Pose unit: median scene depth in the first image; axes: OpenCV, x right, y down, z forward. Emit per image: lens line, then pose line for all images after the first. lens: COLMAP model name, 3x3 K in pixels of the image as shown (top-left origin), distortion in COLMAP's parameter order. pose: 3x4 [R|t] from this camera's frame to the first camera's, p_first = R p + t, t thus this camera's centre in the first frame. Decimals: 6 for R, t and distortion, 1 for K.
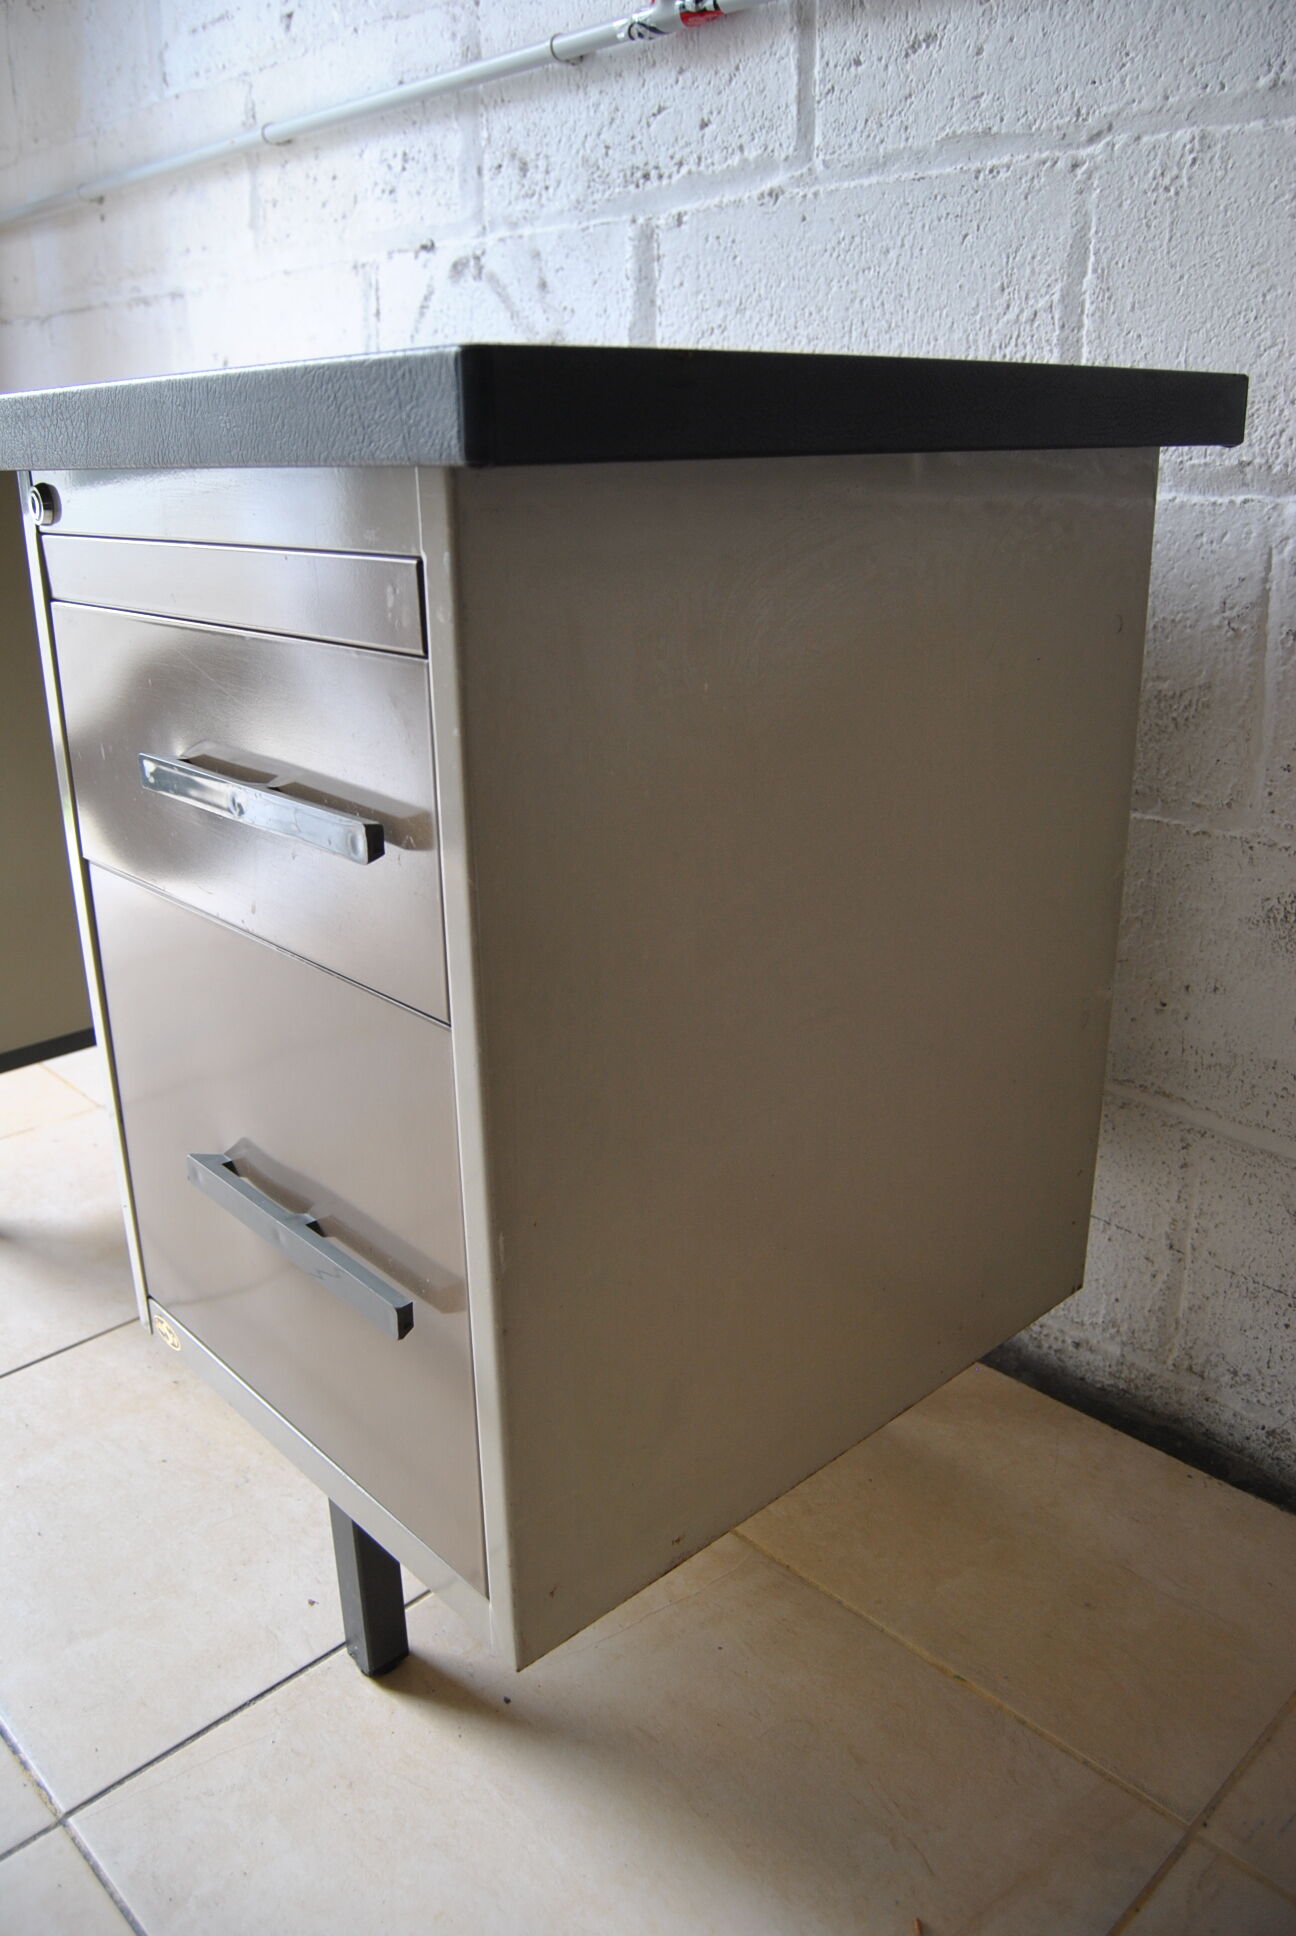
lens RADIAL K [[1498.2, 0, 622.8], [0, 1498.2, 954.7], [0, 0, 1]] dist [-0.098049, 0.039134]
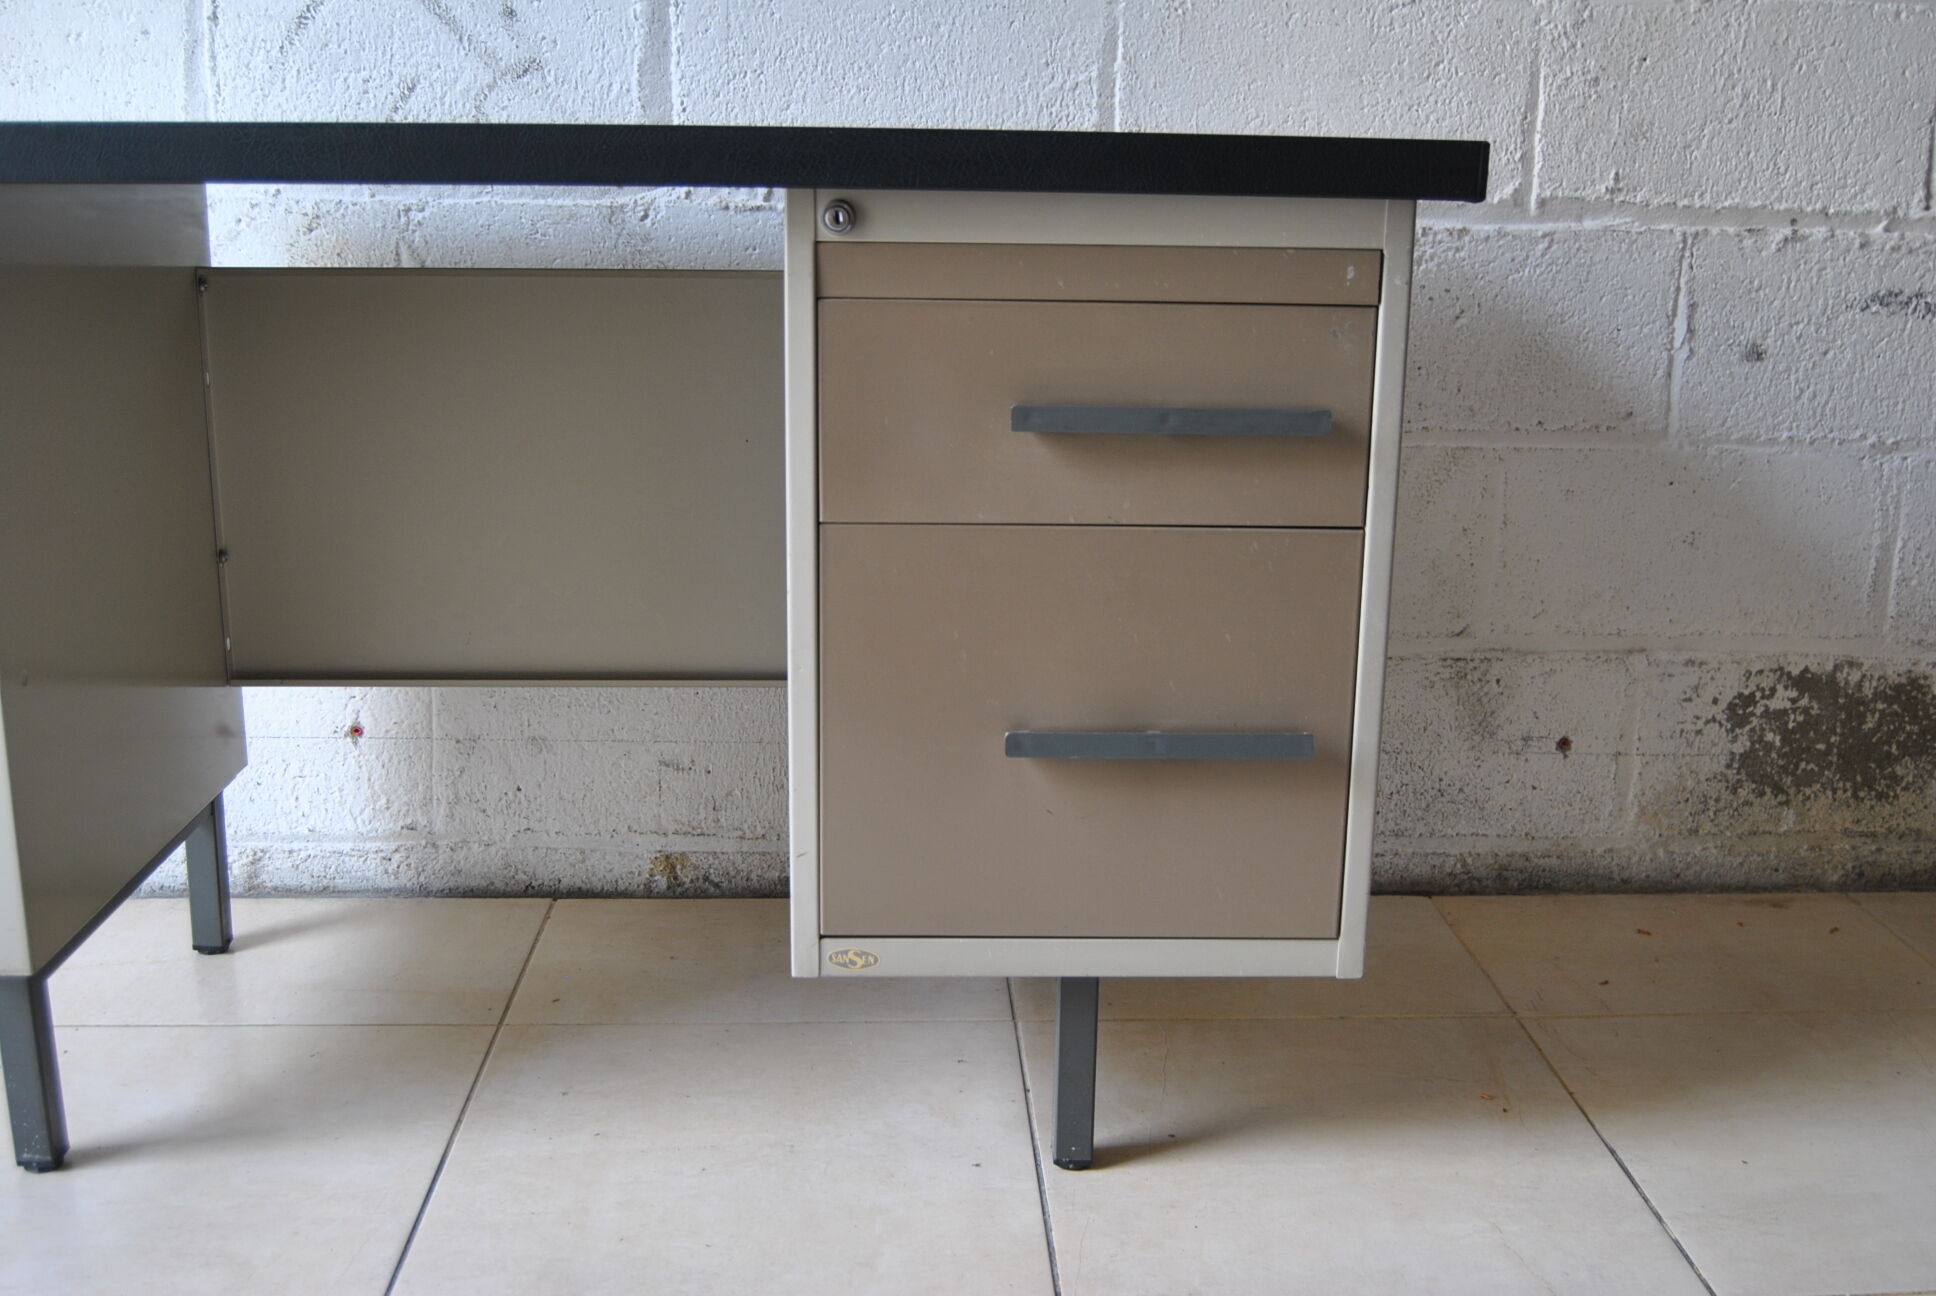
lens RADIAL K [[1966.9, 0, 994.4], [0, 1966.9, 638.6], [0, 0, 1]] dist [-0.069888, 0.020190]
pose [[0.643267, -0.158931, 0.748965, -1.187172], [0.227441, 0.973726, 0.011282, 0.028985], [-0.731080, 0.163088, 0.662513, -0.072700]]
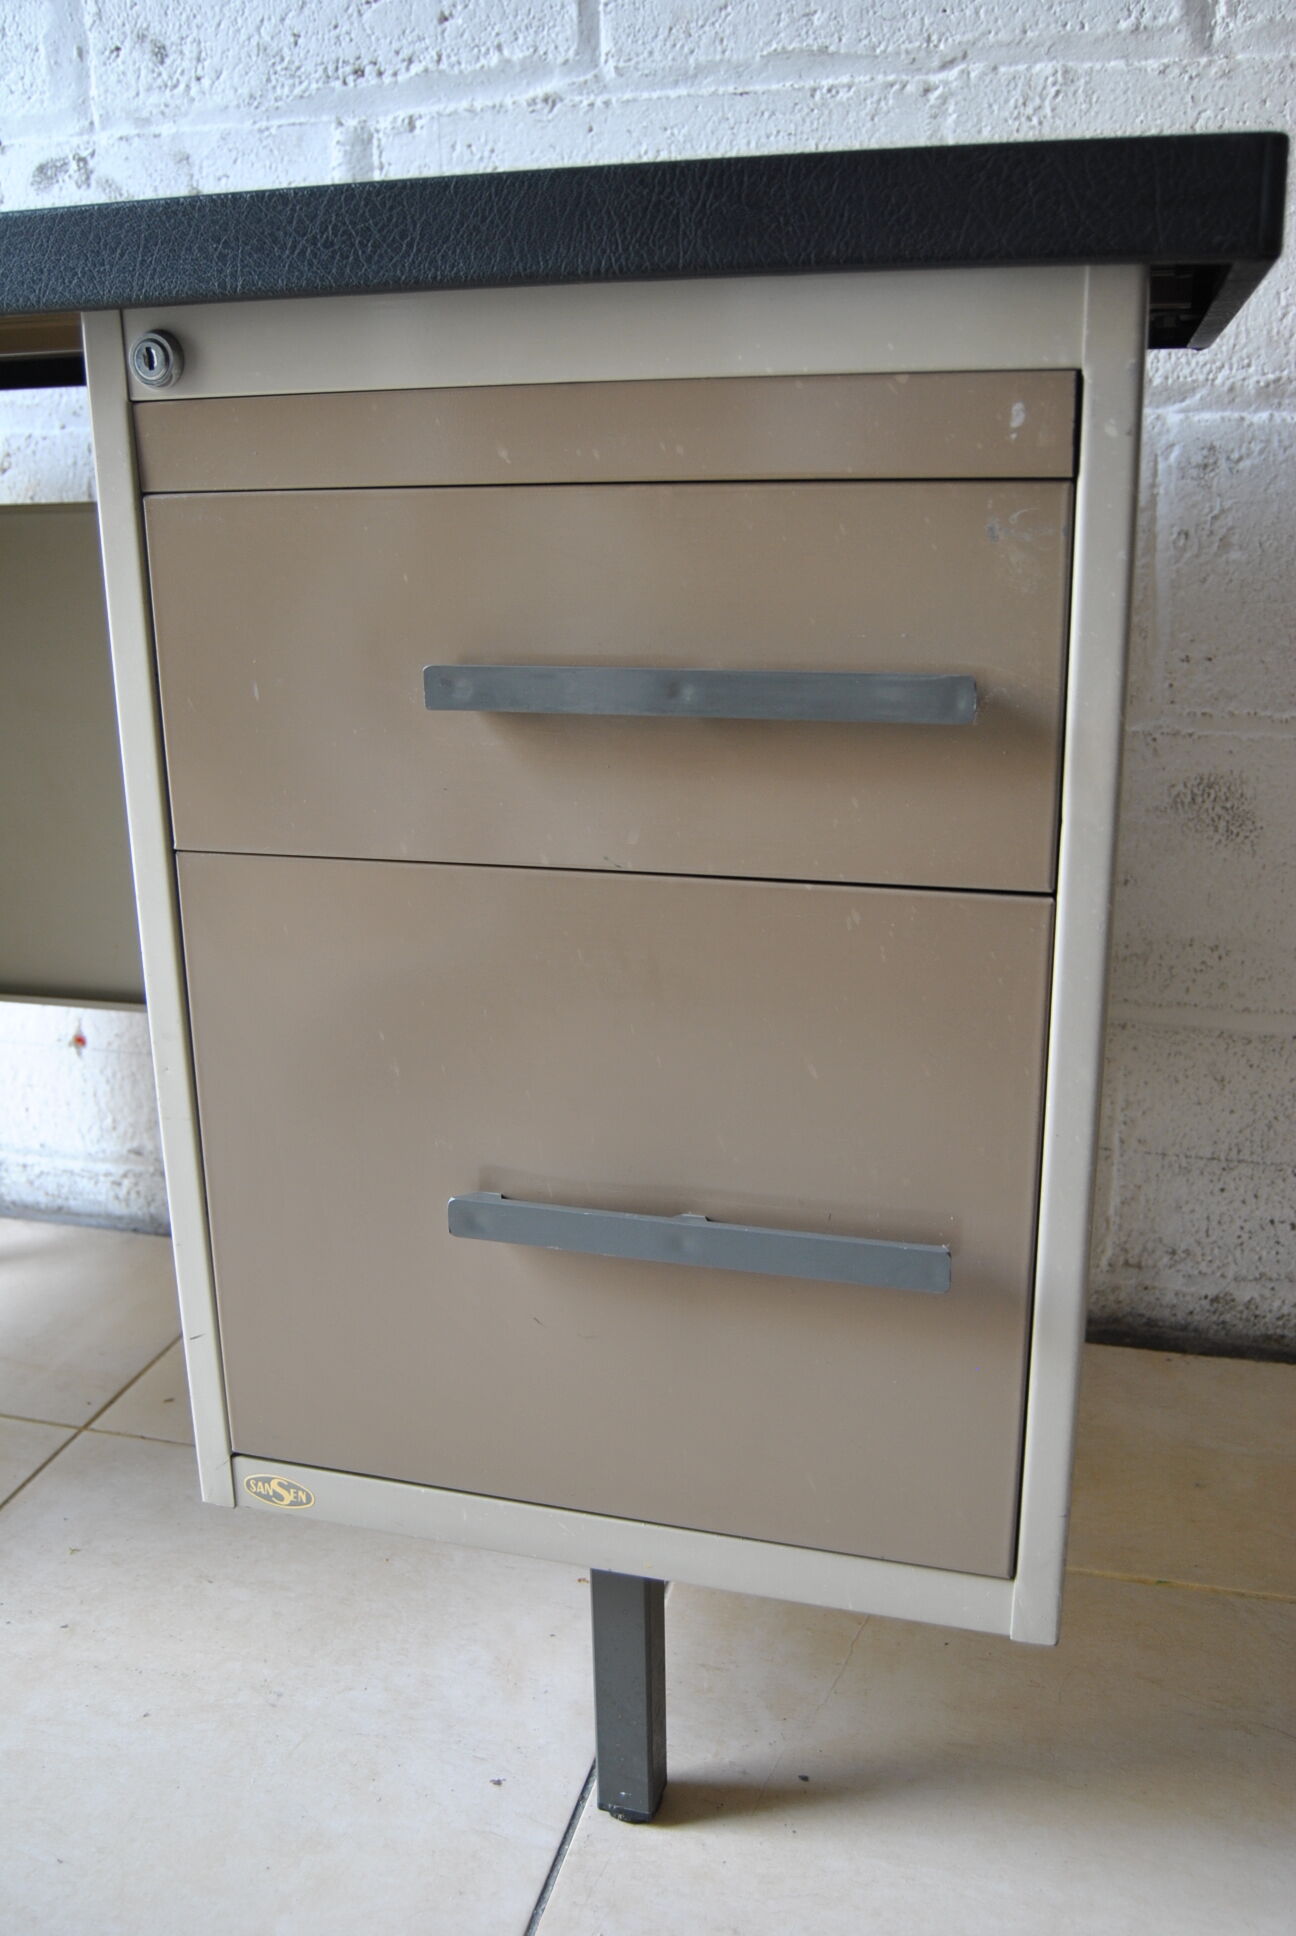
lens RADIAL K [[1711.6, 0, 630.5], [0, 1711.6, 963.0], [0, 0, 1]] dist [-0.077642, 0.020863]
pose [[0.852009, -0.145617, 0.502868, -0.502632], [0.175730, 0.984356, -0.012697, 0.033011], [-0.493152, 0.099187, 0.864270, 0.138093]]
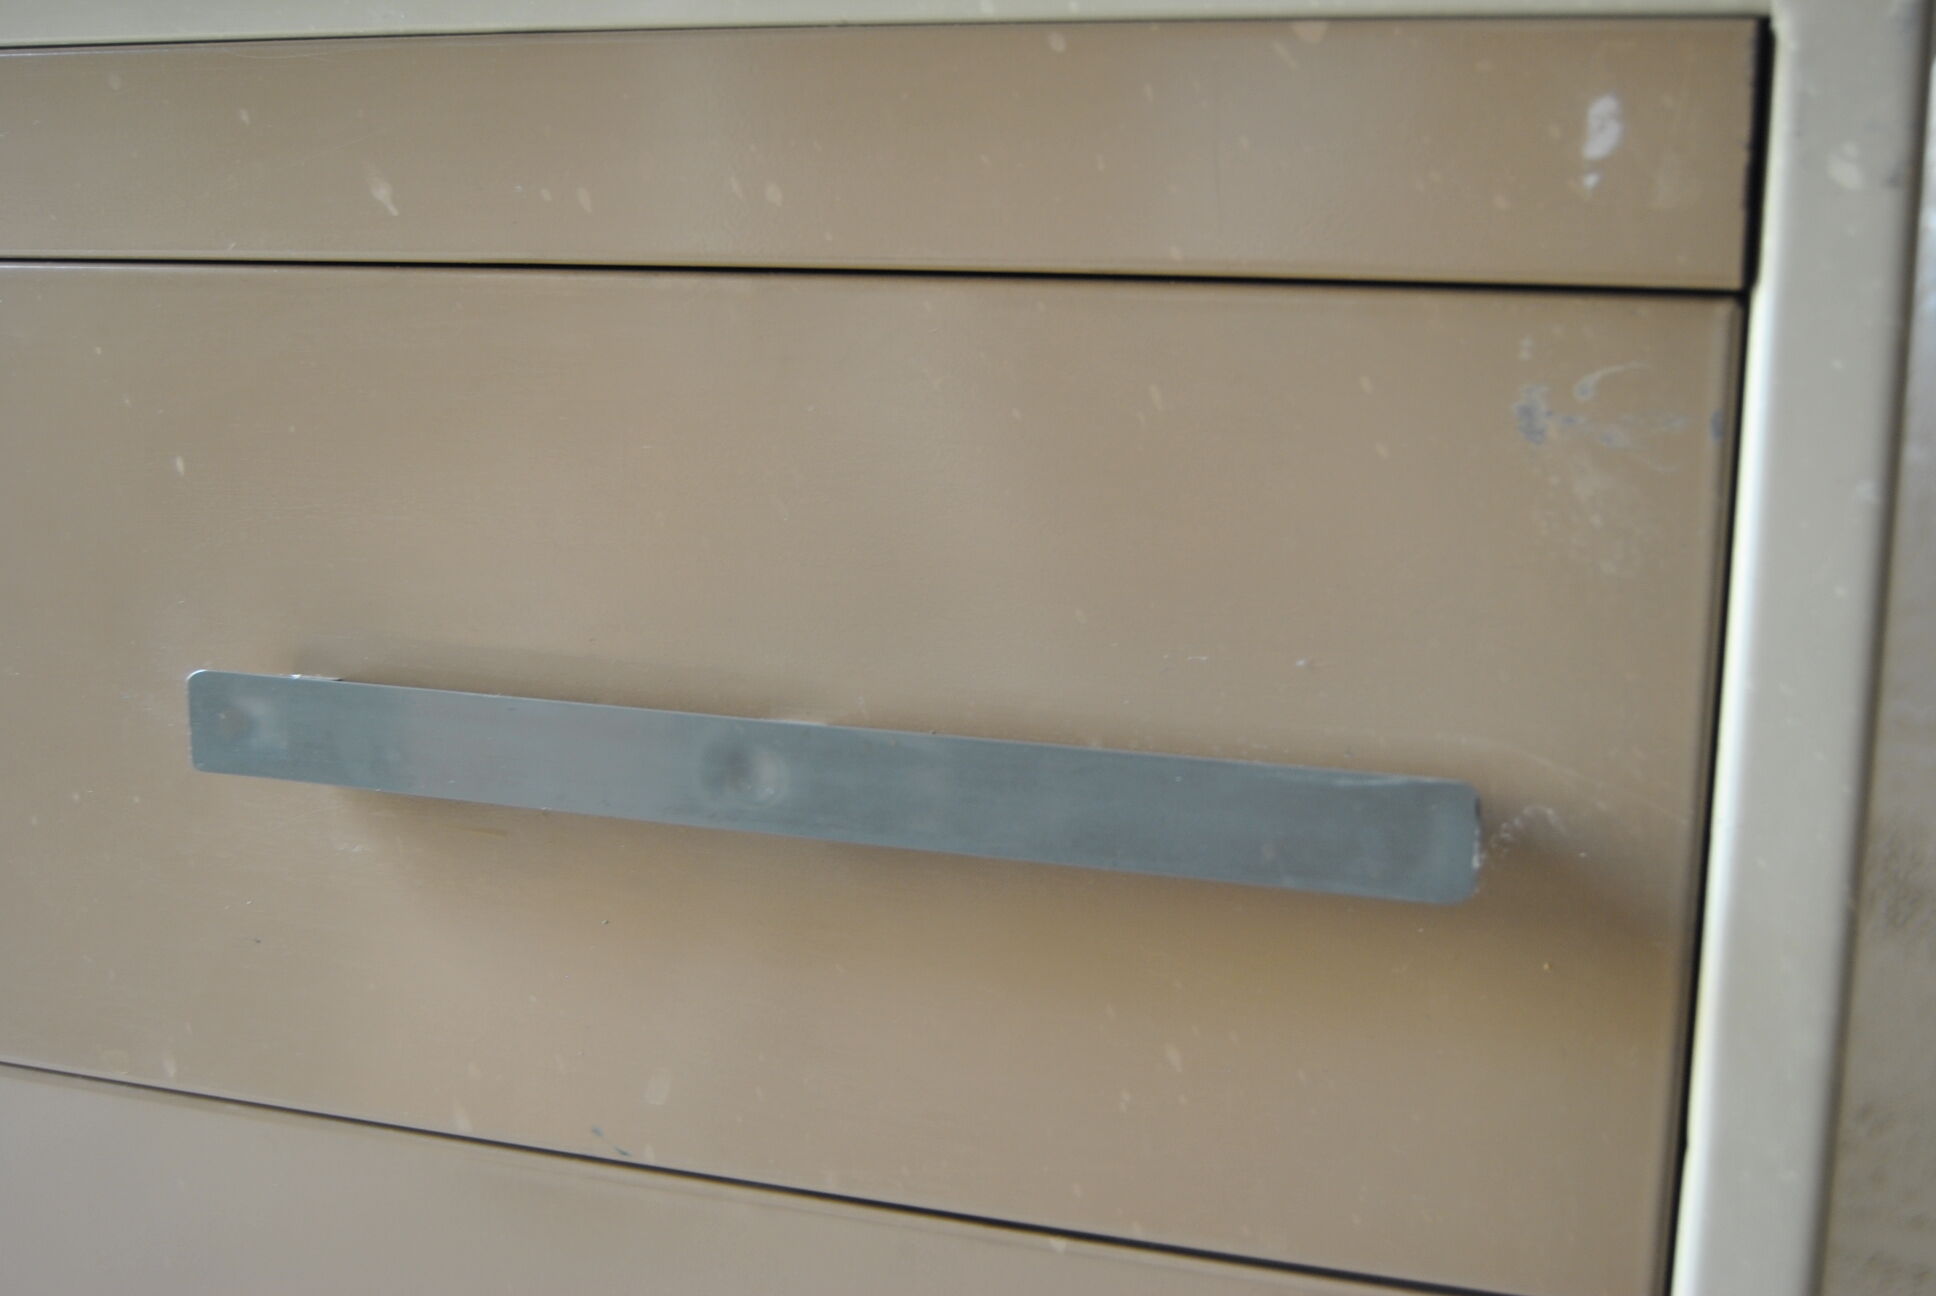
lens RADIAL K [[2184.5, 0, 971.2], [0, 2184.5, 647.1], [0, 0, 1]] dist [-0.064207, -0.004006]
pose [[0.864791, -0.048949, 0.499740, -0.298650], [0.132151, 0.982338, -0.132467, -0.038072], [-0.484429, 0.180597, 0.855986, 0.353414]]
